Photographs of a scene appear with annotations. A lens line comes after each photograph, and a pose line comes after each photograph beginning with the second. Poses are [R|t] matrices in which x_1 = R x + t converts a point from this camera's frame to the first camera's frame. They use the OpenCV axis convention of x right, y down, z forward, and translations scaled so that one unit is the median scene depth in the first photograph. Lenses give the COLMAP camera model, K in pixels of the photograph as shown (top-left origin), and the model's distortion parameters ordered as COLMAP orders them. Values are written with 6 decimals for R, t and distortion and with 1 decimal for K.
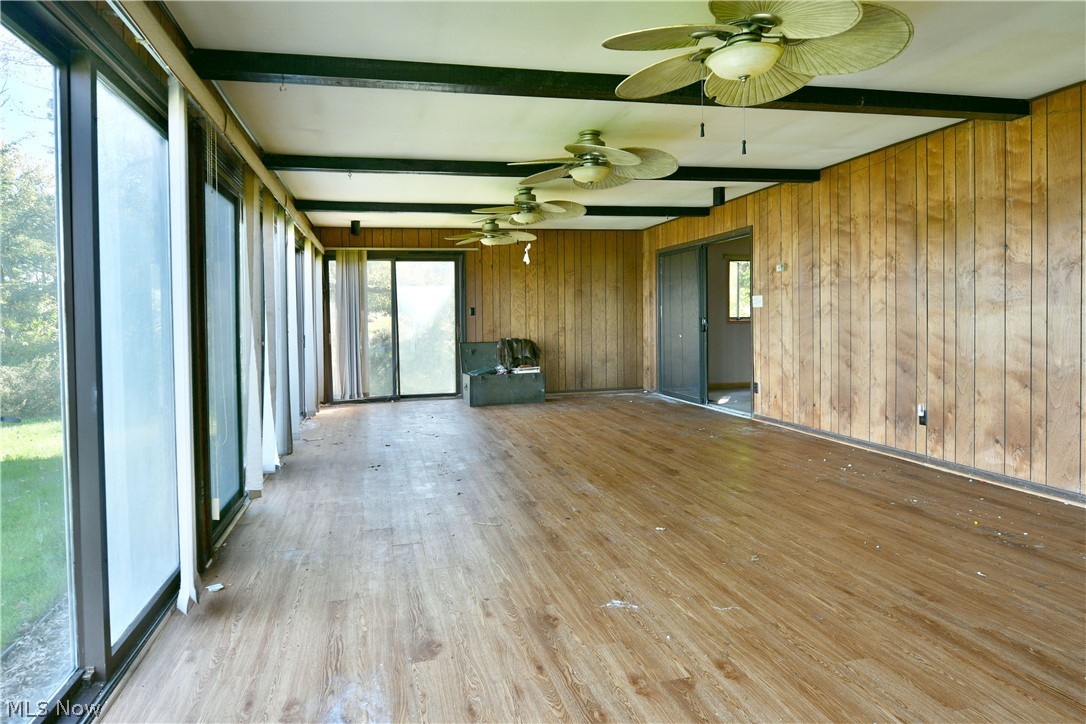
lens RADIAL K [[671.6, 0, 525.9], [0, 671.6, 335.3], [0, 0, 1]] dist [-0.013507, -0.004539]
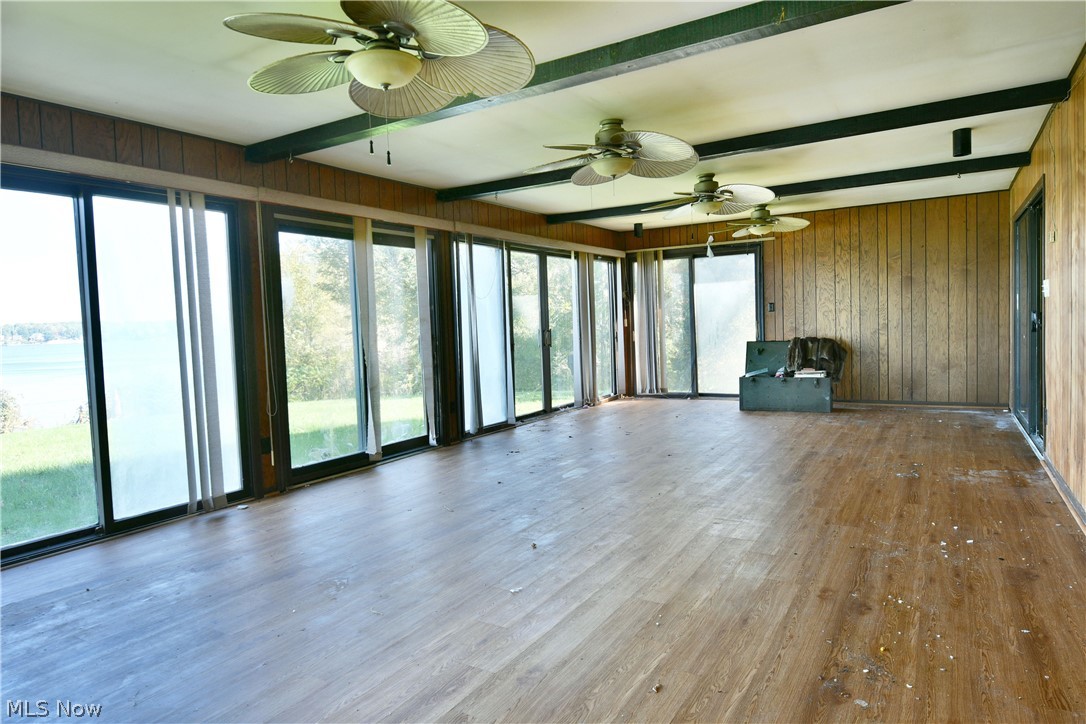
lens RADIAL K [[671.6, 0, 537.0], [0, 671.6, 357.3], [0, 0, 1]] dist [-0.013507, -0.004539]
pose [[0.718984, 0.030100, -0.694375, 0.332047], [0.002198, 0.998958, 0.045579, -0.009839], [0.695023, -0.034297, 0.718169, 0.122527]]
